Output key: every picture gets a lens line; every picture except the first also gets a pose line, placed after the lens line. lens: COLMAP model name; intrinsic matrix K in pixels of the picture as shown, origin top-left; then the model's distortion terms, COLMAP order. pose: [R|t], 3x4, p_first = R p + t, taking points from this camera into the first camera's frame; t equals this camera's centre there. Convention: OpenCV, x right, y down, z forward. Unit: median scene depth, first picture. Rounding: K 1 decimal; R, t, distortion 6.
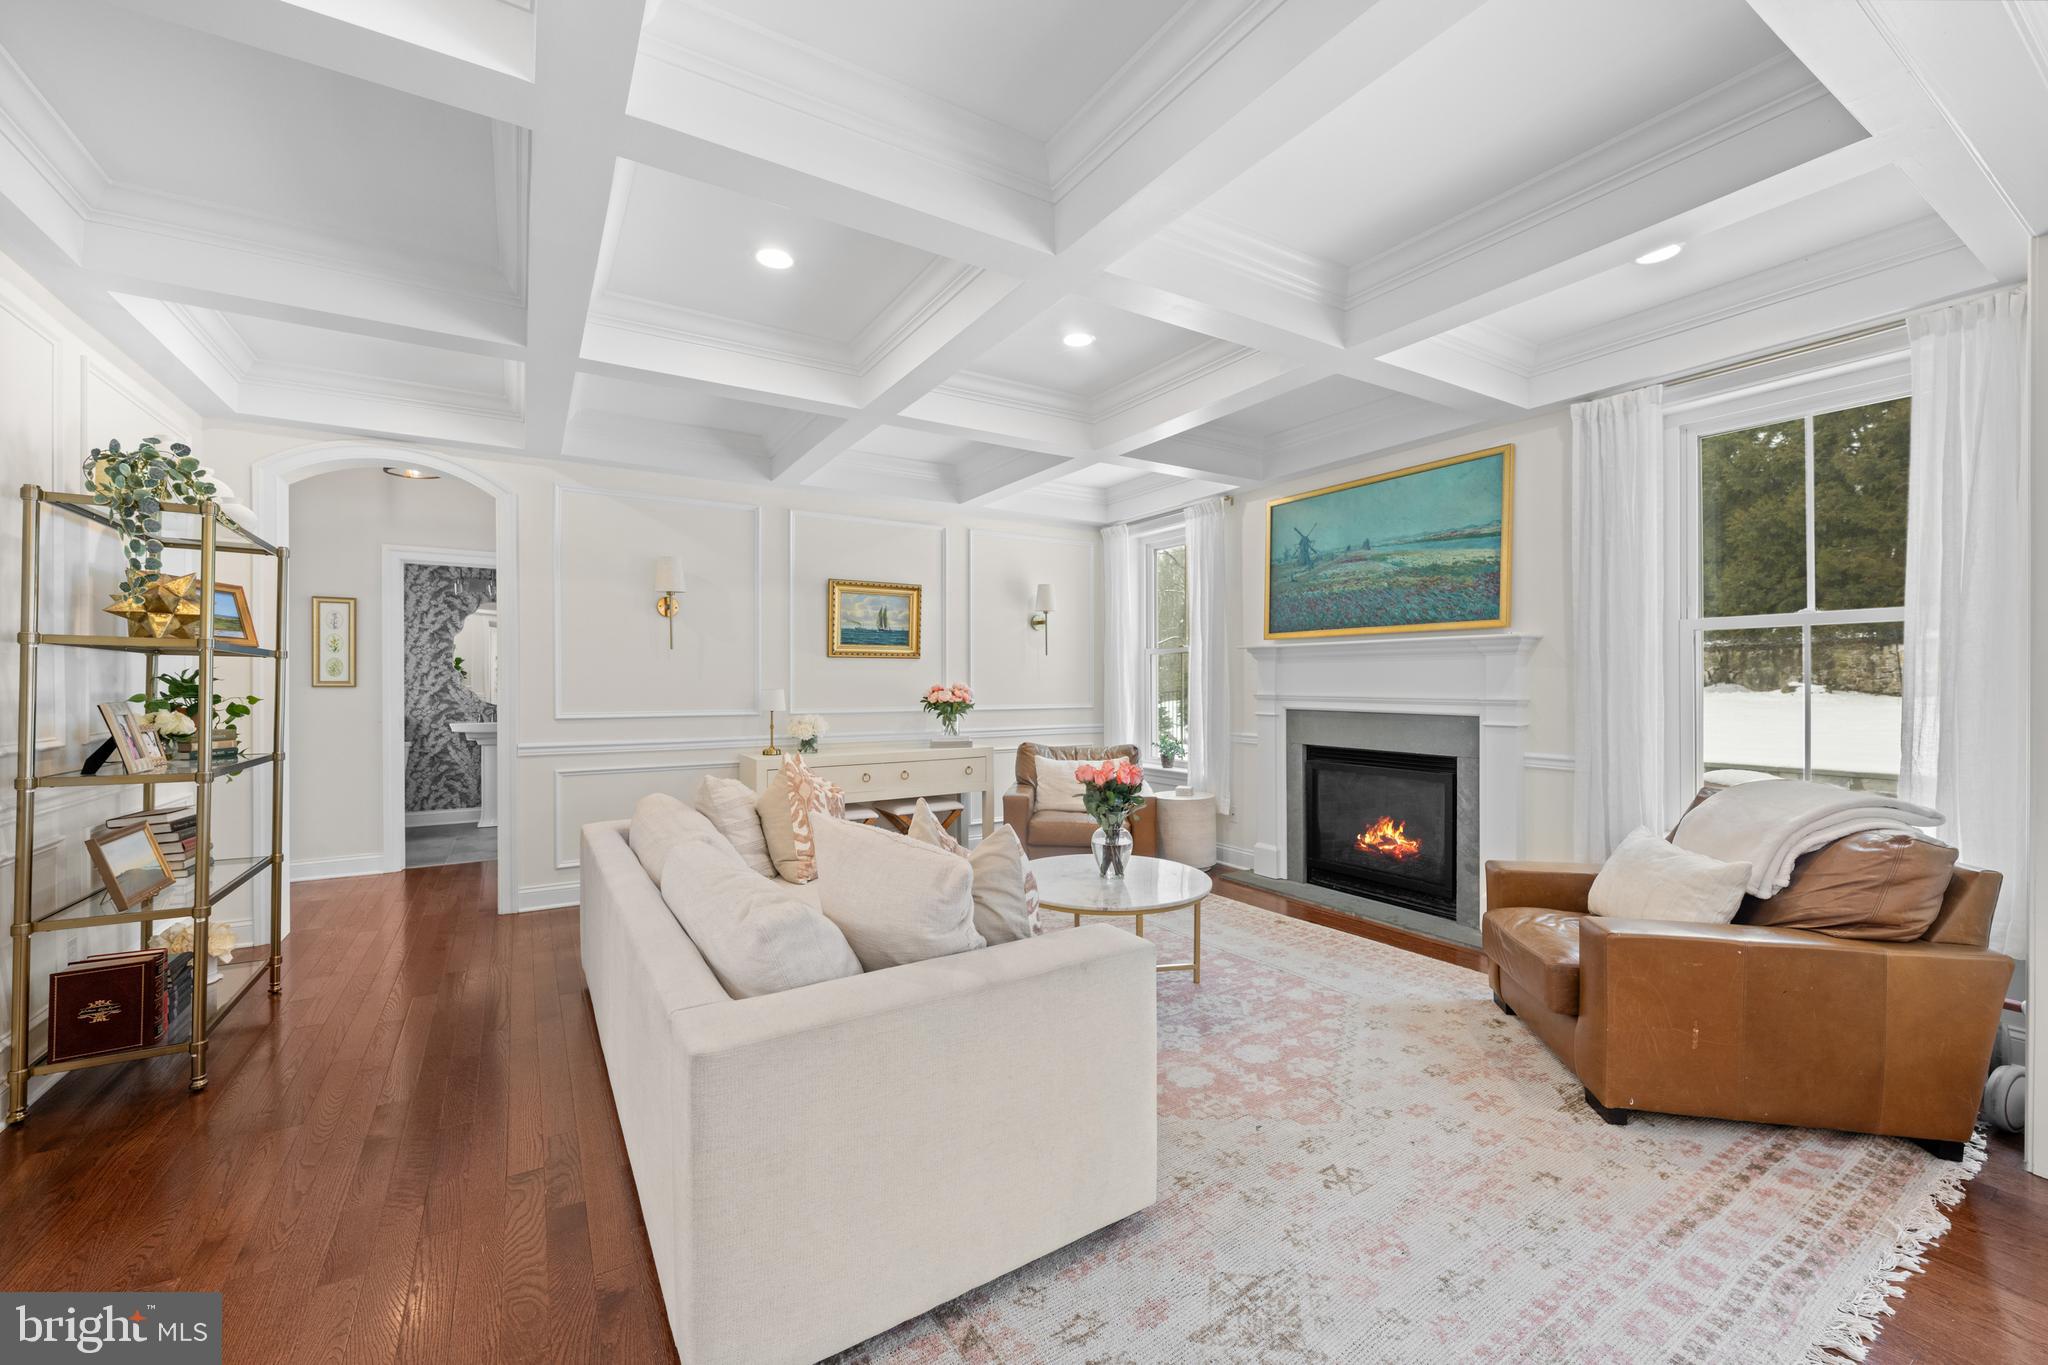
lens RADIAL K [[817.8, 0, 1018.9], [0, 817.8, 681.8], [0, 0, 1]] dist [0.004173, -0.000159]
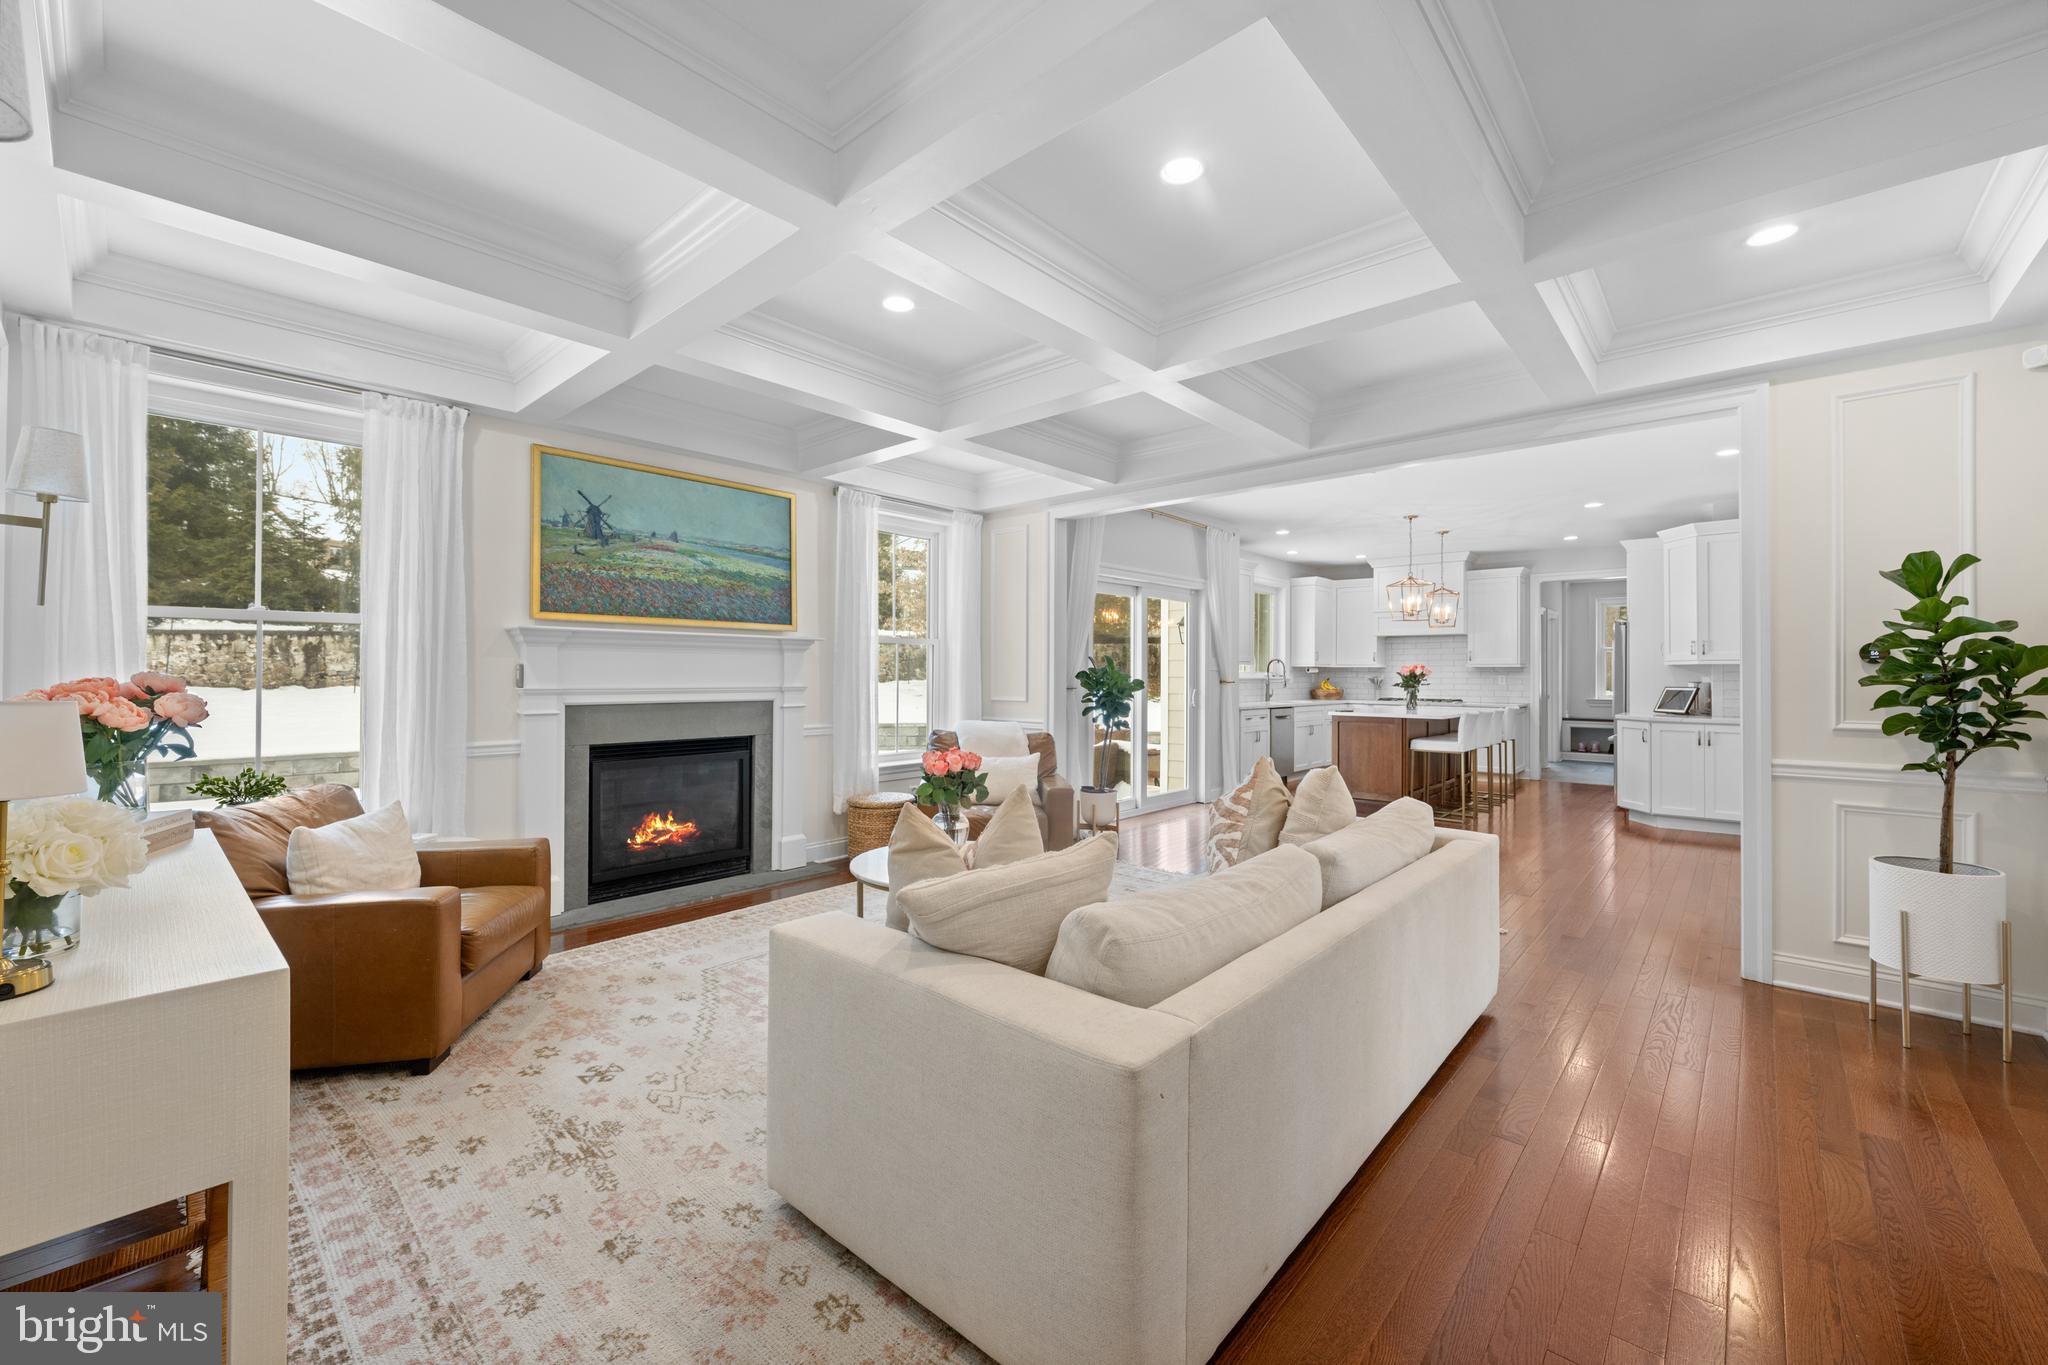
lens RADIAL K [[817.8, 0, 1026.4], [0, 817.8, 668.2], [0, 0, 1]] dist [0.004173, -0.000159]
pose [[-0.293067, 0.006384, 0.956070, -0.649168], [-0.002213, 0.999970, -0.007356, 0.000615], [-0.956089, -0.004271, -0.293045, 0.859587]]
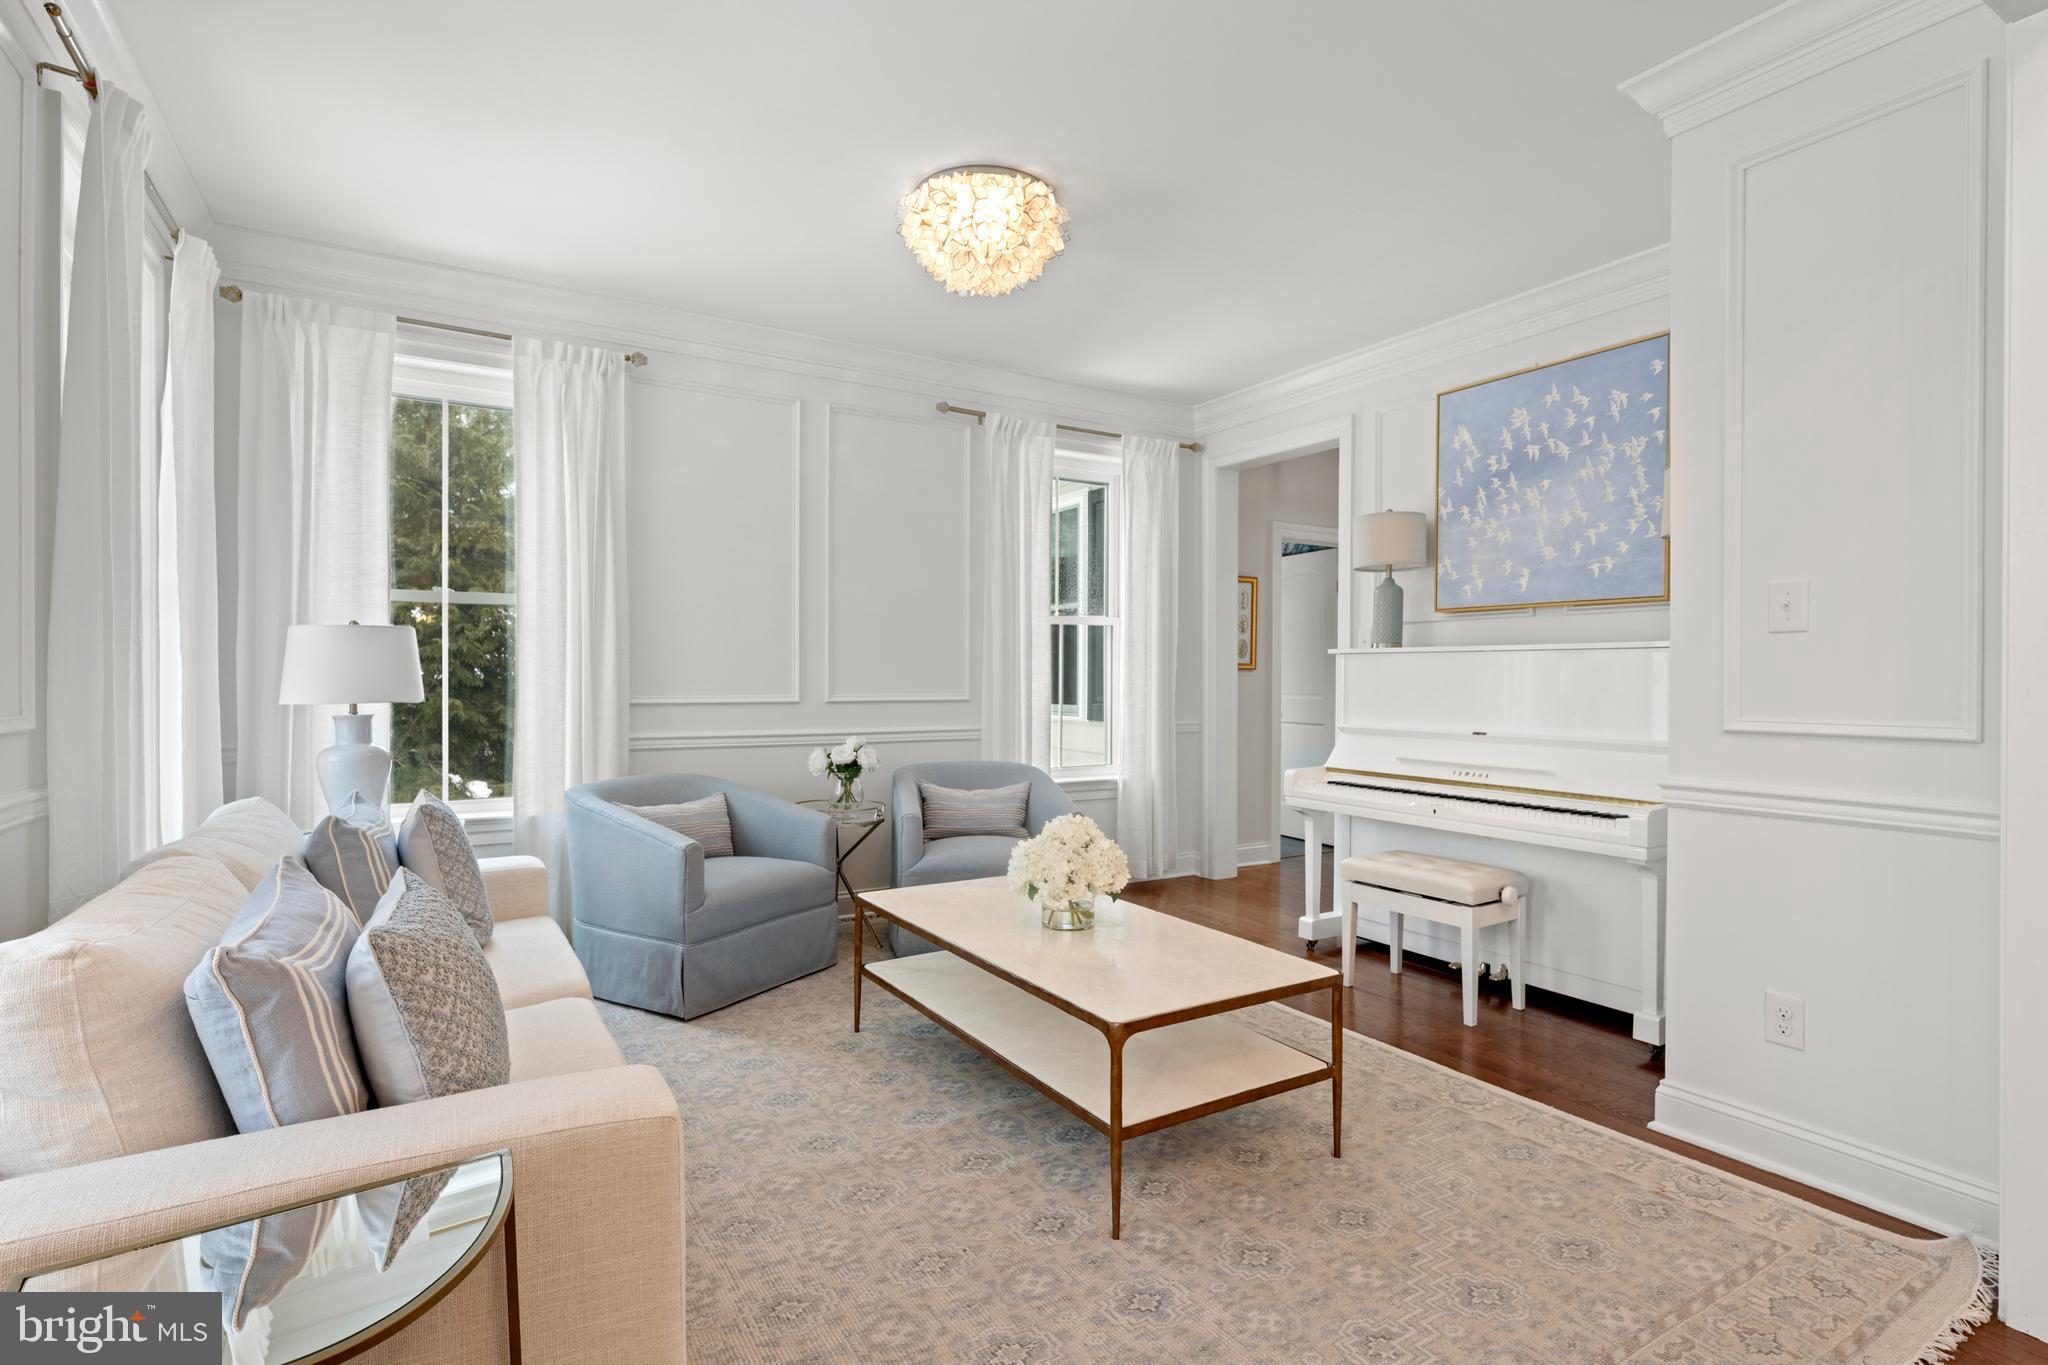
lens RADIAL K [[992.8, 0, 1026.0], [0, 992.8, 683.7], [0, 0, 1]] dist [0.002596, -0.001192]
pose [[0.999973, 0.007303, -0.000394, -1.203847], [-0.007301, 0.999964, 0.004325, 0.022260], [0.000426, -0.004322, 0.999991, -0.179026]]
